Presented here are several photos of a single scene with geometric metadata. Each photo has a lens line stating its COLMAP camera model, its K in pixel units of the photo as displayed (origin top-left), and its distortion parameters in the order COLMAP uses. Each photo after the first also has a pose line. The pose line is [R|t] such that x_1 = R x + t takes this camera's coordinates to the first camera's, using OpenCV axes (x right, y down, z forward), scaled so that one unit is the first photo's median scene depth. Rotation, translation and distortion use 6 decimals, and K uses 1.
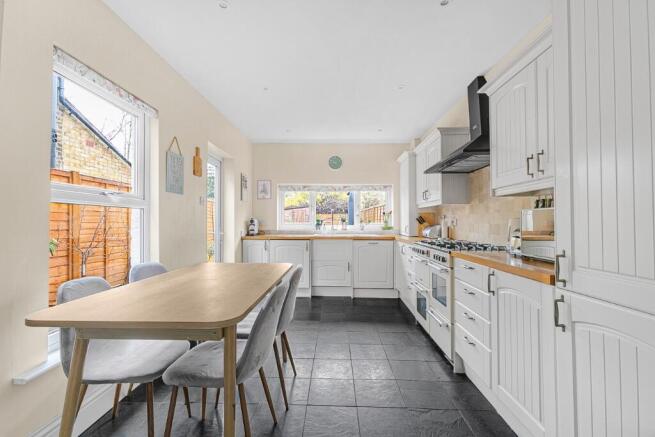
lens RADIAL K [[296.2, 0, 330.8], [0, 296.2, 216.6], [0, 0, 1]] dist [-0.003071, 0.005384]
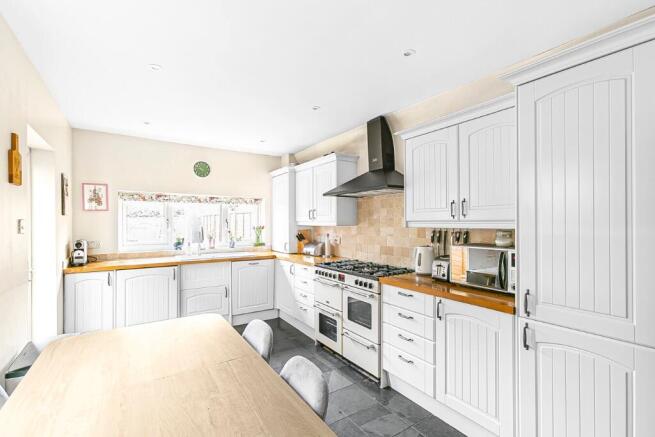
lens RADIAL K [[296.2, 0, 326.0], [0, 296.2, 223.2], [0, 0, 1]] dist [-0.003071, 0.005384]
pose [[0.817281, -0.002970, 0.576231, -0.263788], [-0.010973, 0.999725, 0.020717, -0.073631], [-0.576135, -0.023255, 0.817024, 0.160666]]
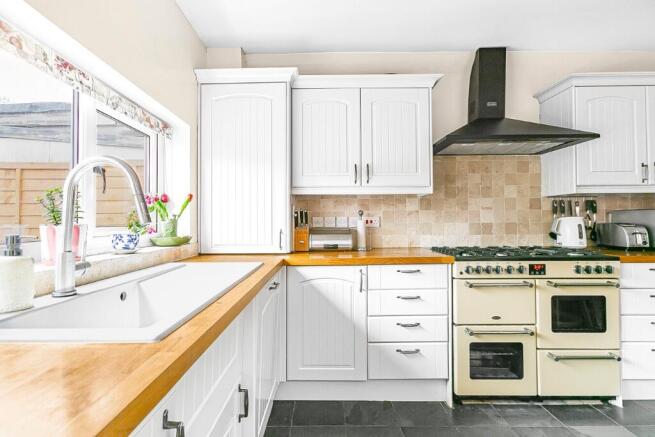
lens RADIAL K [[296.2, 0, 316.8], [0, 296.2, 216.6], [0, 0, 1]] dist [-0.003071, 0.005384]
pose [[-0.021100, 0.018681, 0.999603, -0.263277], [-0.012975, 0.999736, -0.018957, 0.023540], [-0.999693, -0.013370, -0.020852, 1.270653]]
